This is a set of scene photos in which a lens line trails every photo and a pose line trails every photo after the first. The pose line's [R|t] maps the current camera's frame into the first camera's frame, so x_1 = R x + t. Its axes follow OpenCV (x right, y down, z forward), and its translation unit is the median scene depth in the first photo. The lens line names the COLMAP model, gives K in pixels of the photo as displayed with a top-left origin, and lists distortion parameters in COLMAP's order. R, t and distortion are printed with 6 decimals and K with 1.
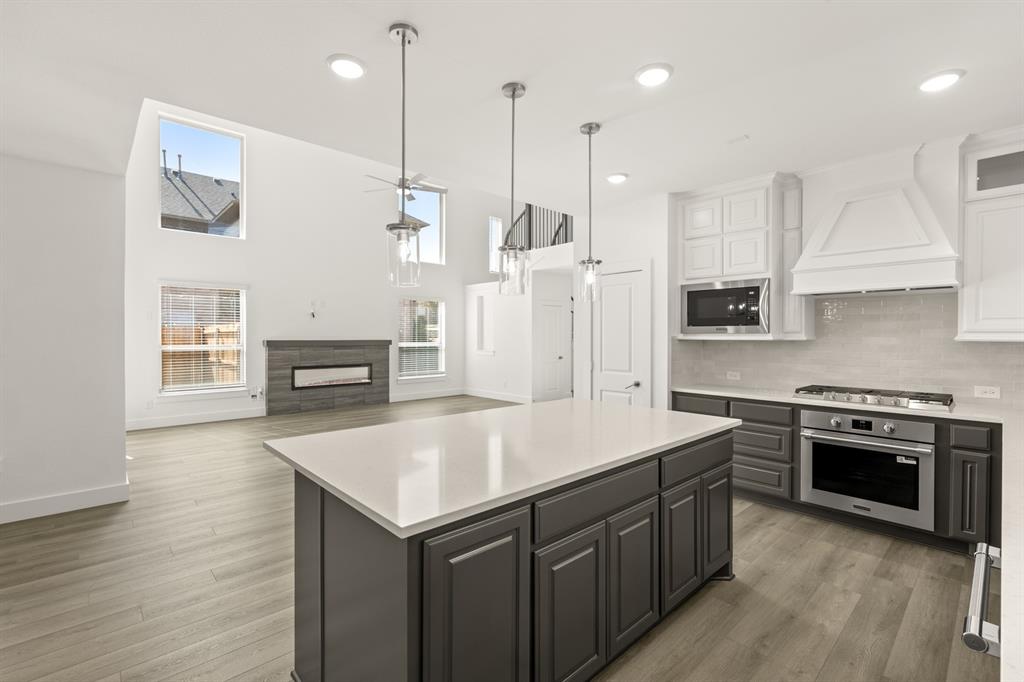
lens RADIAL K [[467.6, 0, 524.7], [0, 467.6, 338.5], [0, 0, 1]] dist [0.009338, -0.001566]
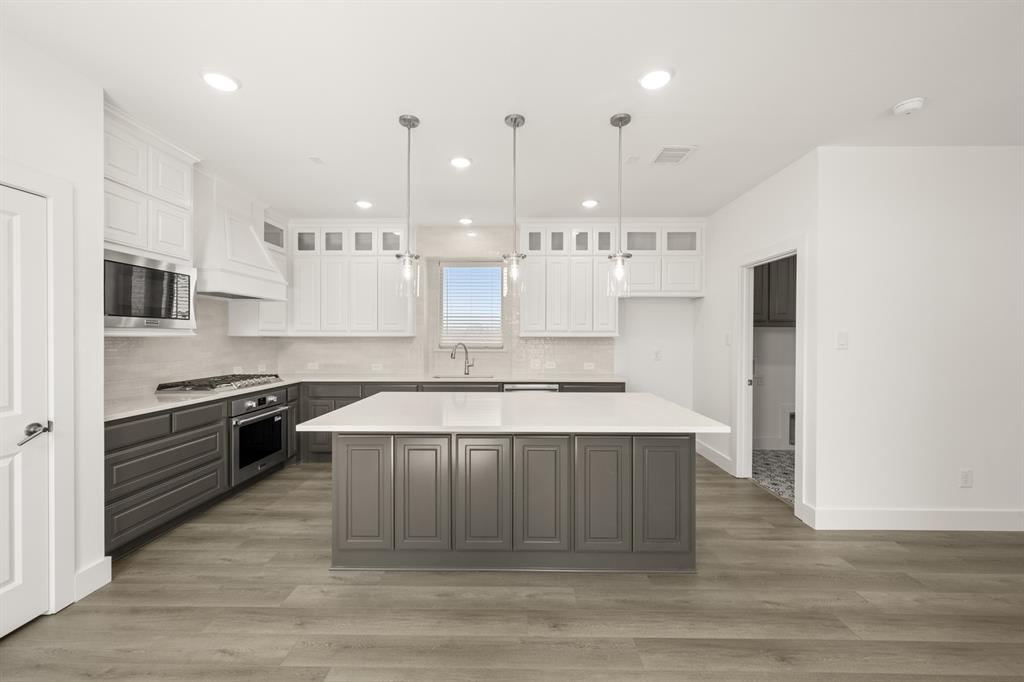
lens RADIAL K [[401.5, 0, 513.6], [0, 401.5, 339.3], [0, 0, 1]] dist [0.001861, 0.000465]
pose [[-0.714588, -0.009483, 0.699481, -0.468329], [-0.000016, 0.999908, 0.013539, -0.001635], [-0.699546, 0.009664, -0.714523, 1.116008]]
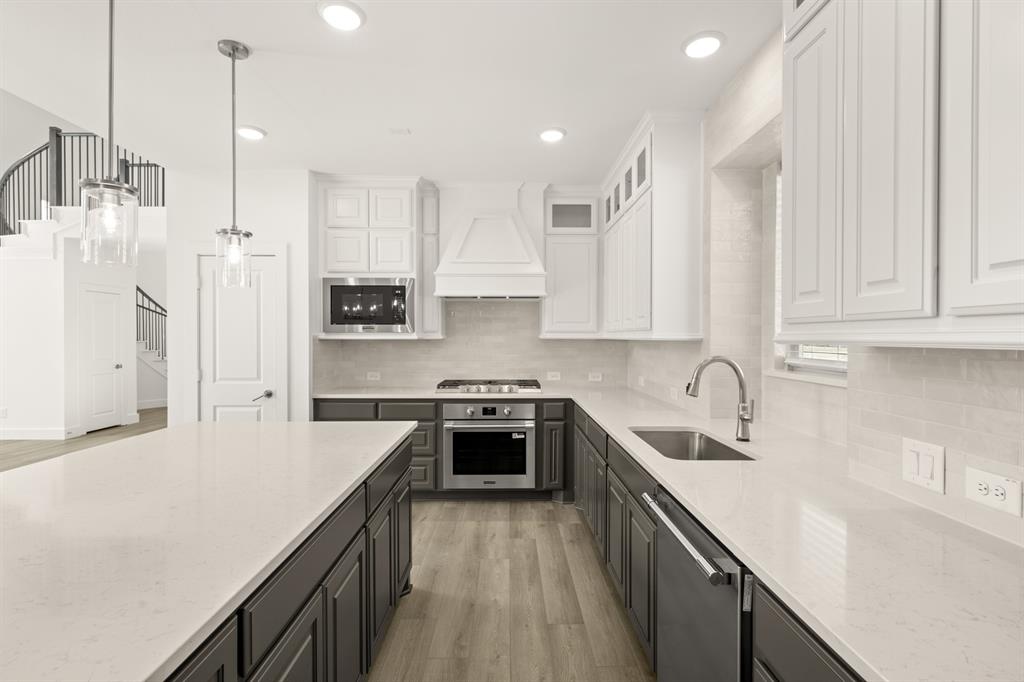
lens RADIAL K [[467.6, 0, 512.6], [0, 467.6, 338.2], [0, 0, 1]] dist [0.009338, -0.001566]
pose [[0.678610, -0.004350, 0.734485, -0.081317], [0.005482, 0.999985, 0.000857, 0.001631], [-0.734478, 0.003445, 0.678624, 0.144533]]
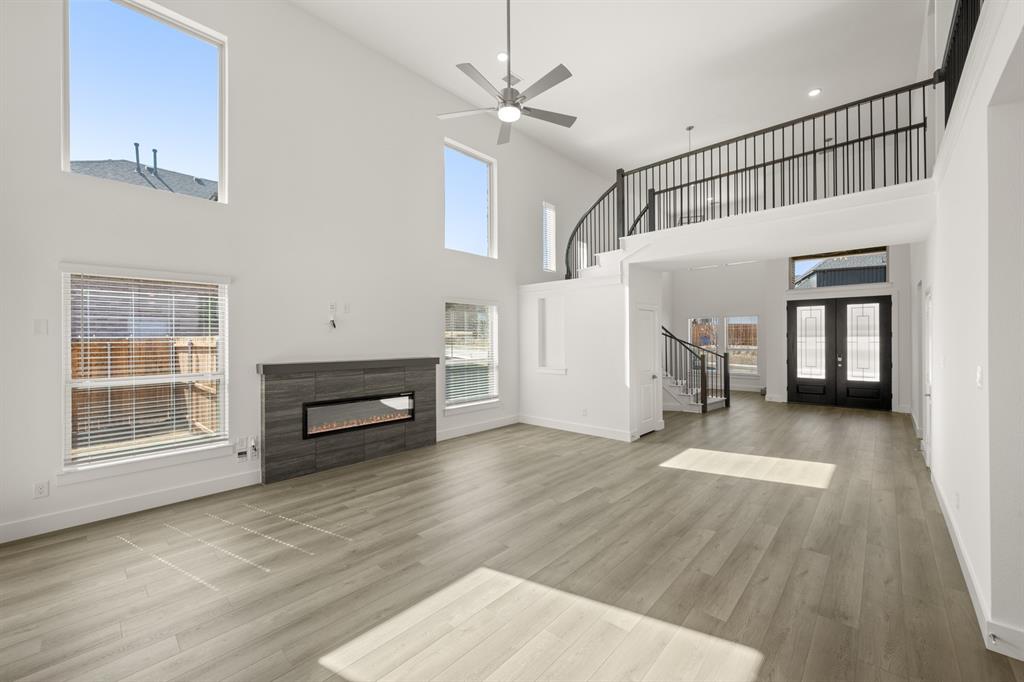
lens RADIAL K [[401.5, 0, 517.6], [0, 401.5, 338.8], [0, 0, 1]] dist [0.001861, 0.000465]
pose [[0.996499, -0.005531, 0.083426, -0.495740], [0.006020, 0.999966, -0.005612, -0.050167], [-0.083393, 0.006095, 0.996498, 0.843585]]
